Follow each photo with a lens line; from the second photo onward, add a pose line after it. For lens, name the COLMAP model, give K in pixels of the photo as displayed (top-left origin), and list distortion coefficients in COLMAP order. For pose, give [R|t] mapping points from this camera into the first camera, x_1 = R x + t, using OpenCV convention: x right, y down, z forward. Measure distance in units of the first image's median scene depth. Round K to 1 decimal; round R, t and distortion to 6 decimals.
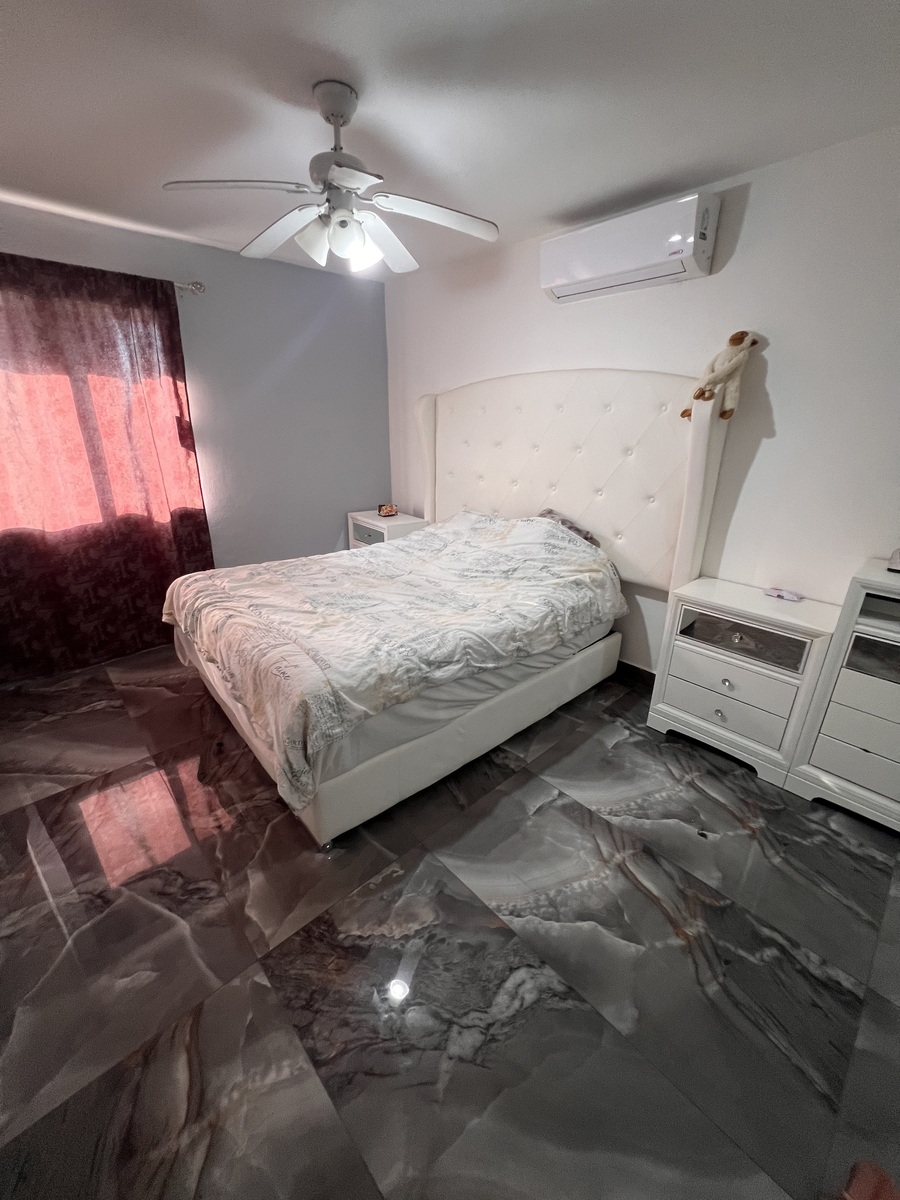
lens RADIAL K [[480.5, 0, 455.4], [0, 480.5, 600.7], [0, 0, 1]] dist [0.000370, 0.000906]
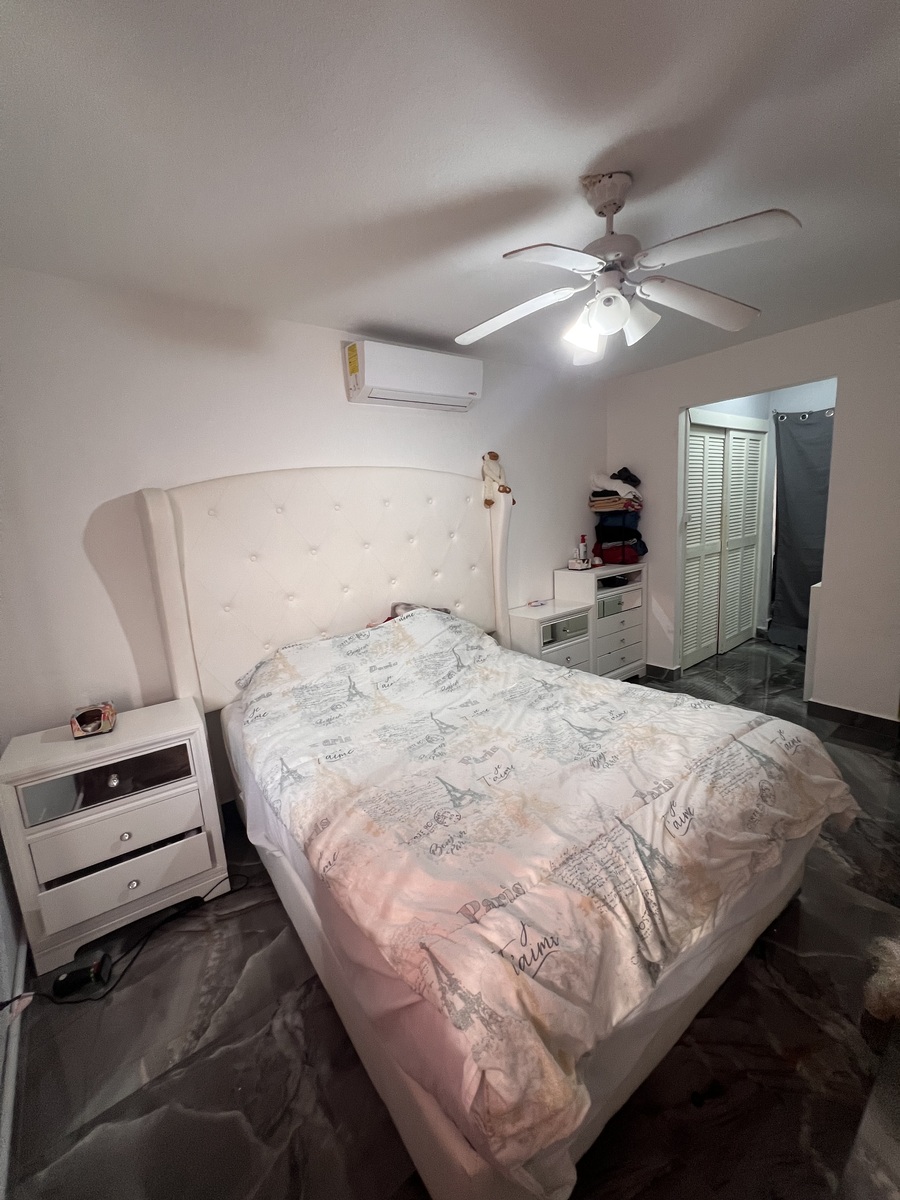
lens RADIAL K [[480.5, 0, 459.1], [0, 480.5, 582.1], [0, 0, 1]] dist [0.000370, 0.000906]
pose [[0.076629, -0.157987, 0.984463, -0.794647], [0.409735, 0.905133, 0.113363, -0.314468], [-0.908980, 0.394682, 0.134092, 0.825206]]
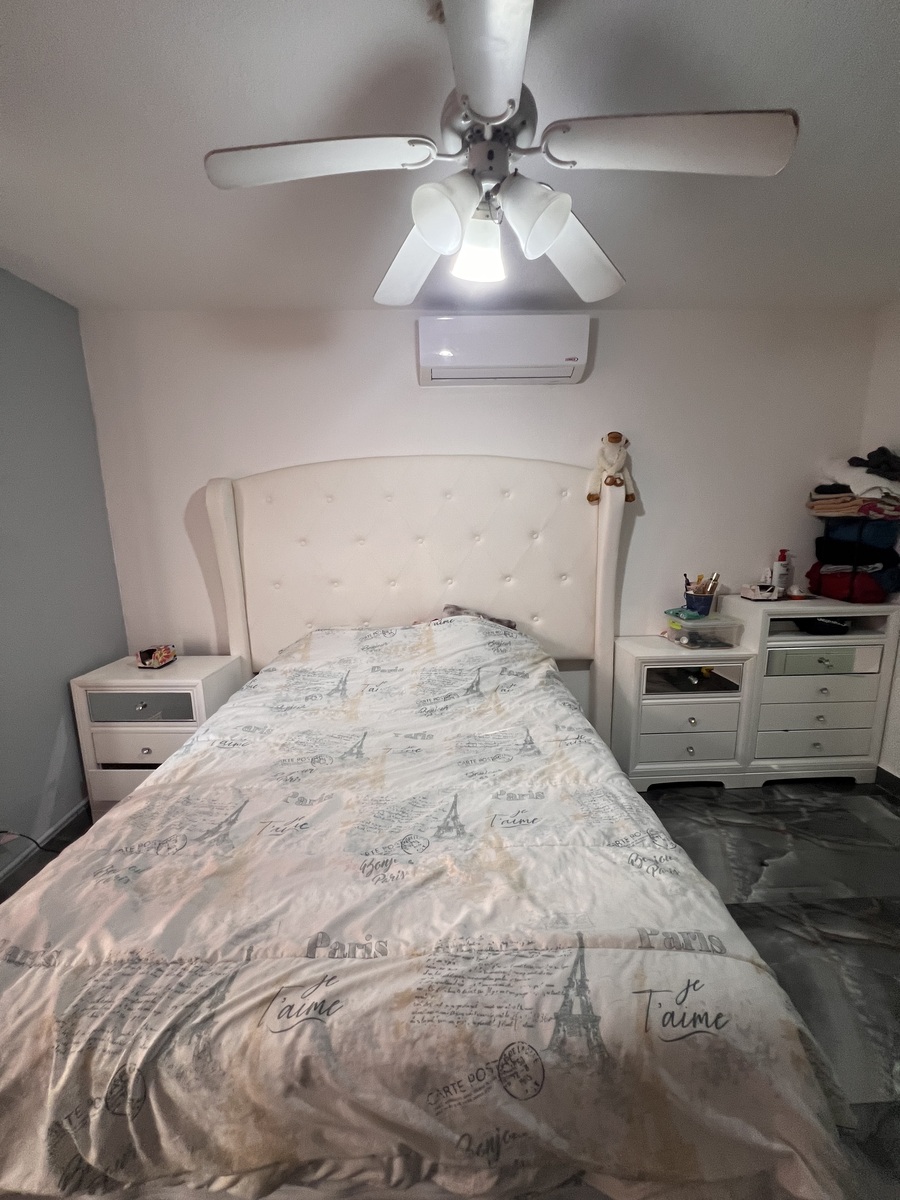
lens RADIAL K [[480.5, 0, 453.1], [0, 480.5, 596.2], [0, 0, 1]] dist [0.000370, 0.000906]
pose [[0.646043, -0.156572, 0.747070, -0.492117], [0.290615, 0.955477, -0.051065, -0.177070], [-0.705813, 0.250100, 0.662781, 0.462724]]
